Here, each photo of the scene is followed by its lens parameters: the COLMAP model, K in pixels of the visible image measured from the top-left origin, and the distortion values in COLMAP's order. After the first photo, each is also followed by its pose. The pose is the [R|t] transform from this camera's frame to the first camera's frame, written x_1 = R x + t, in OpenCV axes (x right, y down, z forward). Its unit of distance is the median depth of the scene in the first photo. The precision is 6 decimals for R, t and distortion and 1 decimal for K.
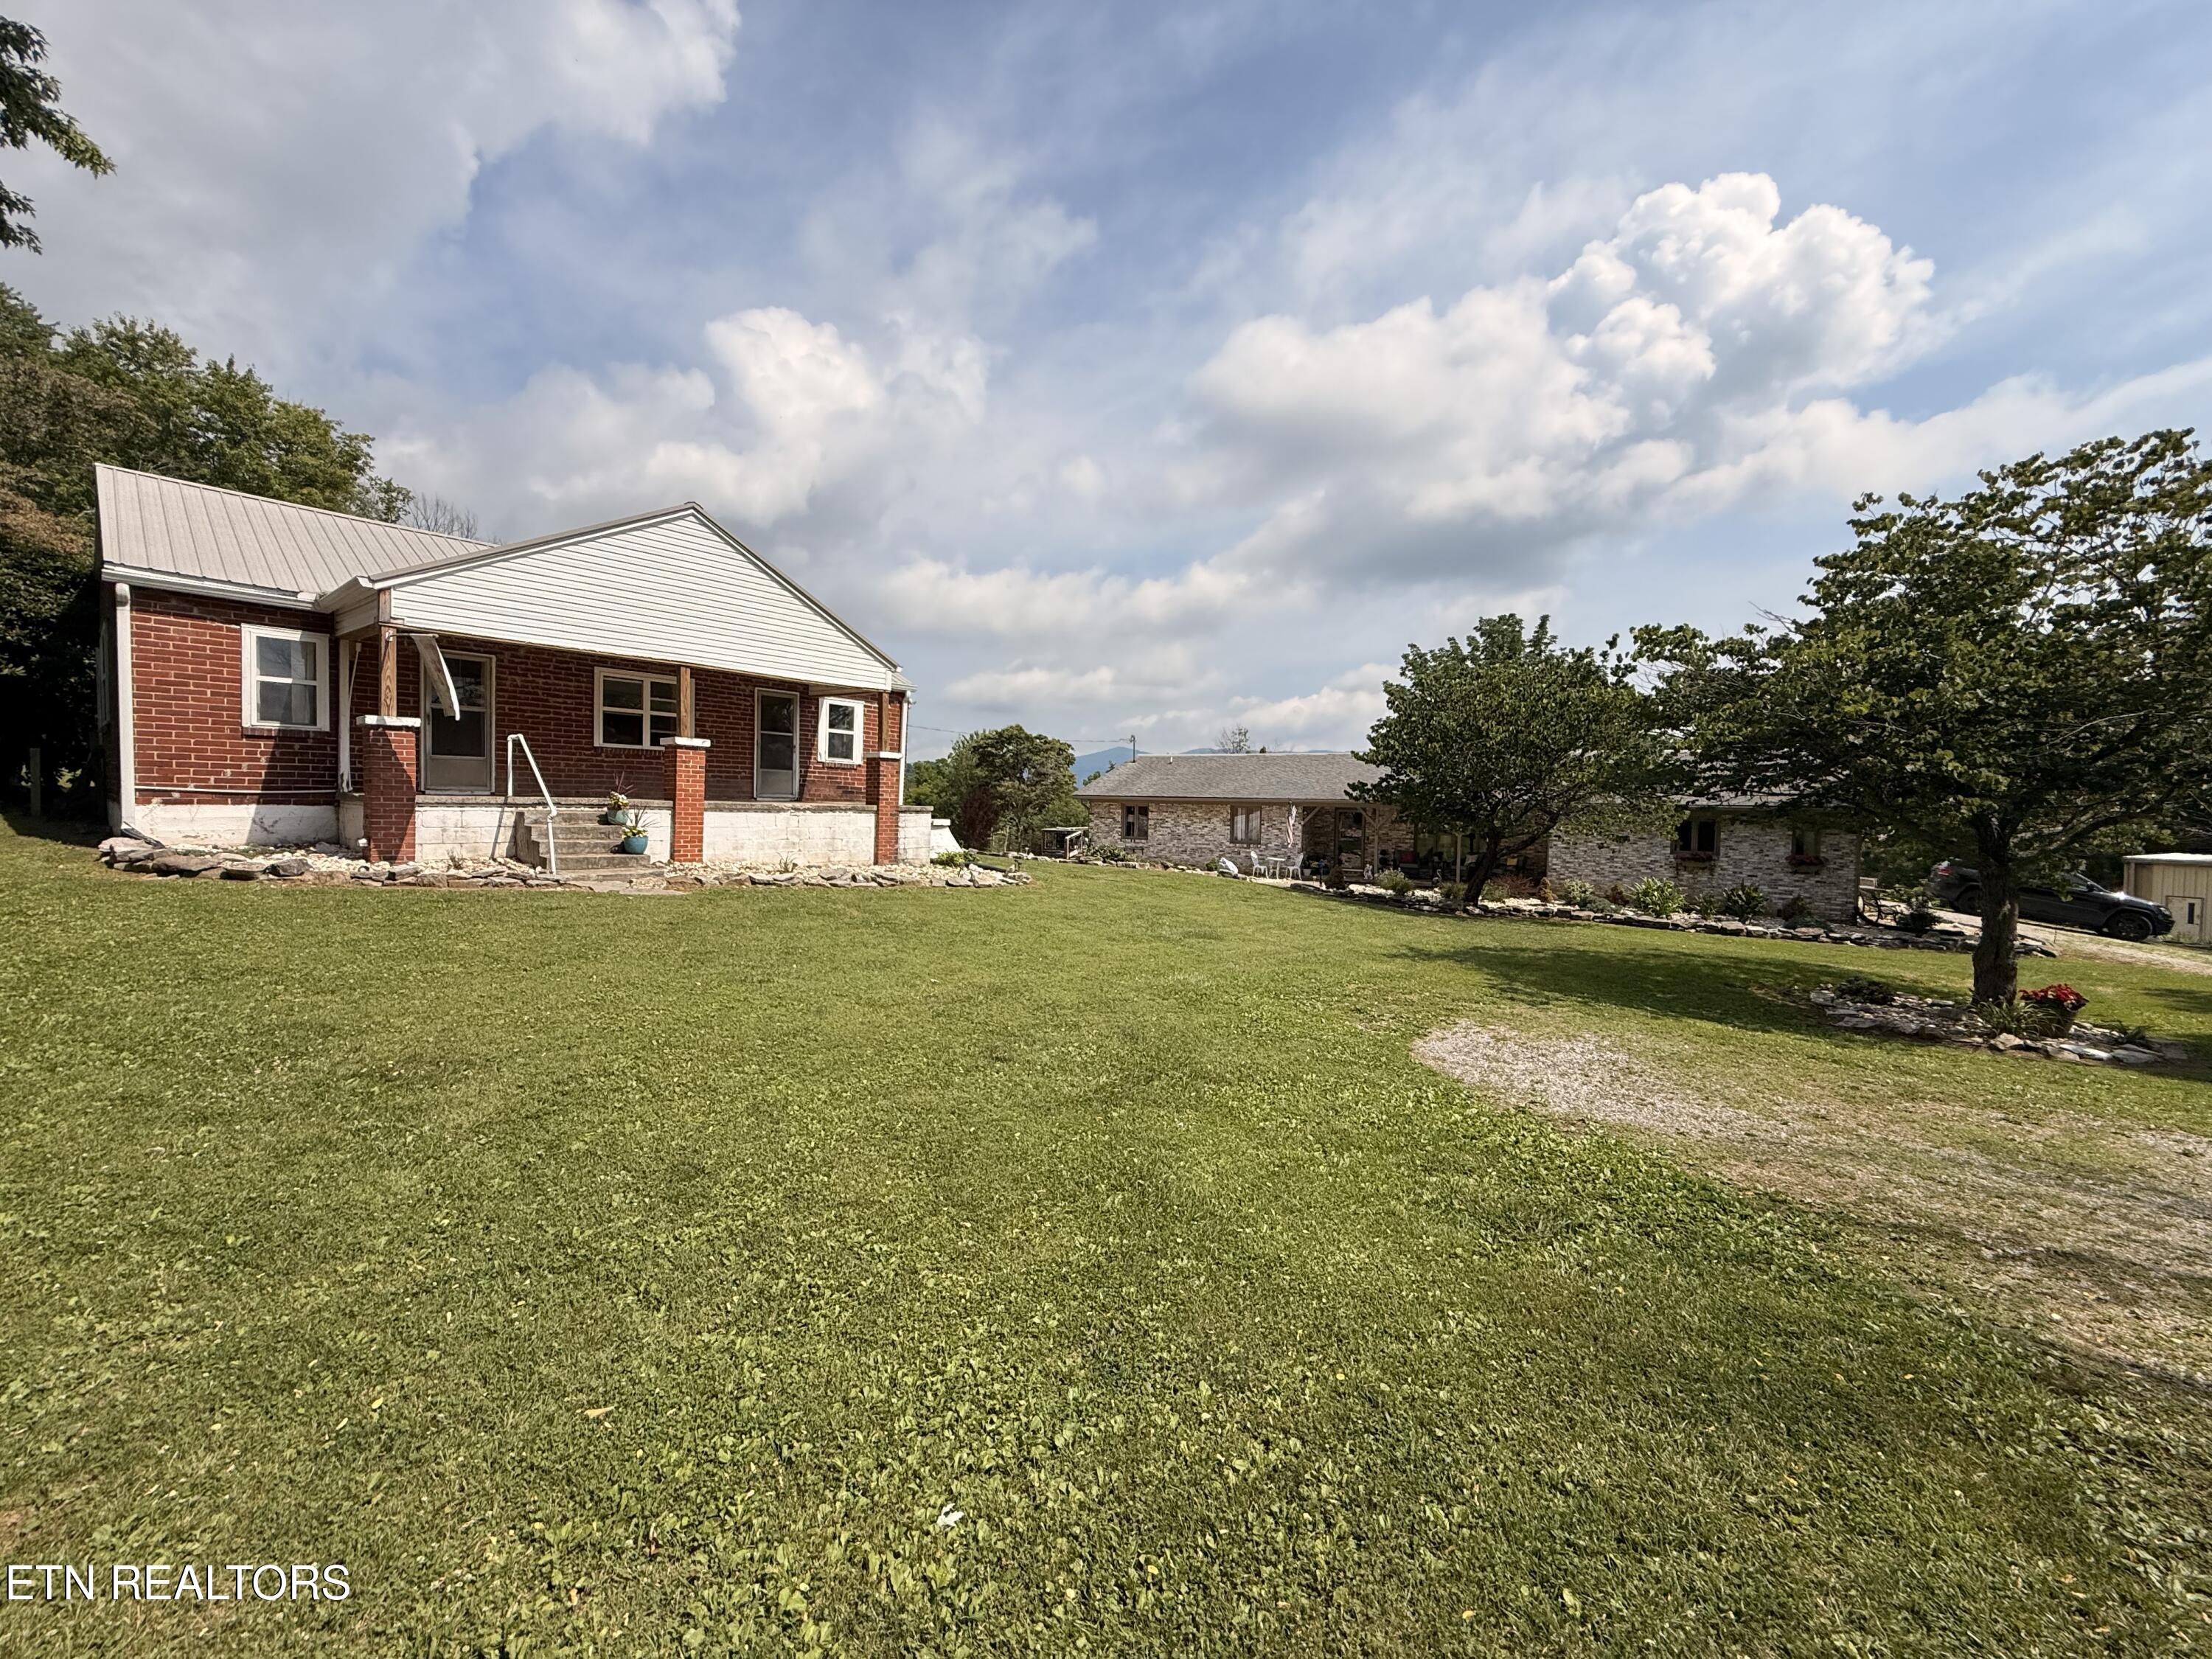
lens RADIAL K [[884.2, 0, 1104.2], [0, 884.2, 832.8], [0, 0, 1]] dist [0.000458, 0.000745]
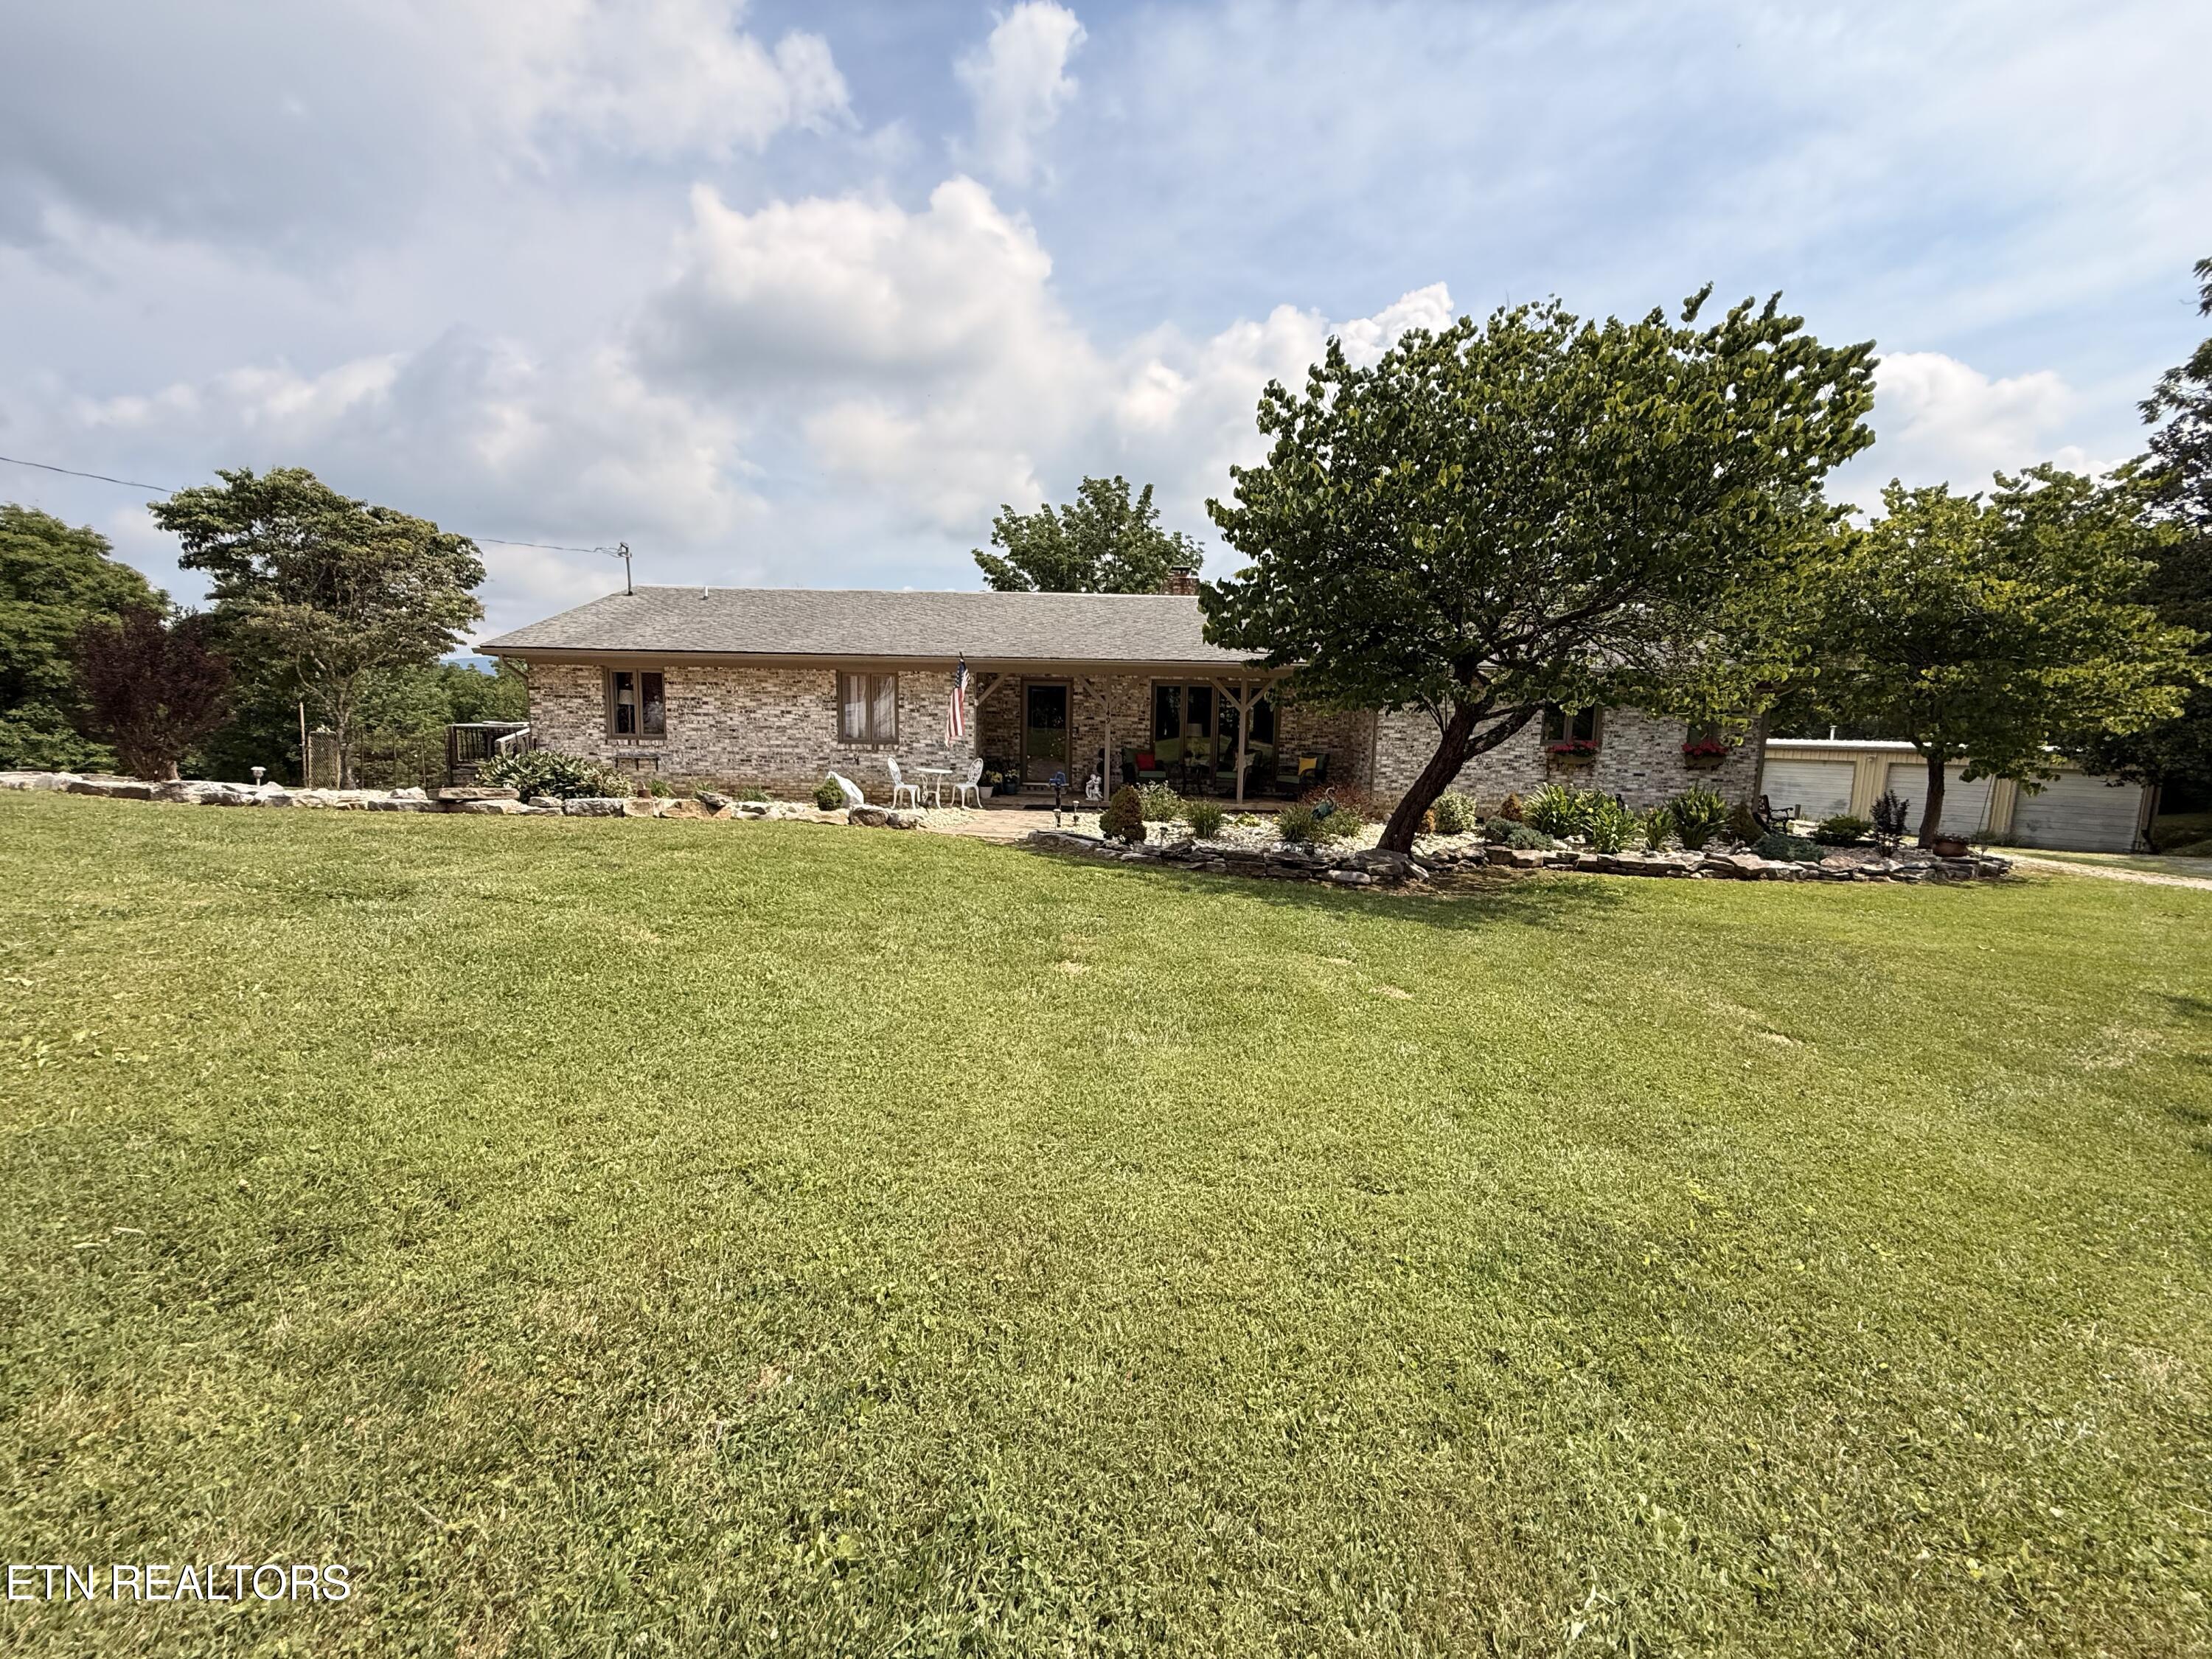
lens RADIAL K [[884.2, 0, 1095.7], [0, 884.2, 822.0], [0, 0, 1]] dist [0.000458, 0.000745]
pose [[0.882746, -0.060371, 0.465956, 0.029245], [0.014656, 0.994766, 0.101120, 0.007397], [-0.469622, -0.082434, 0.879011, 0.459802]]
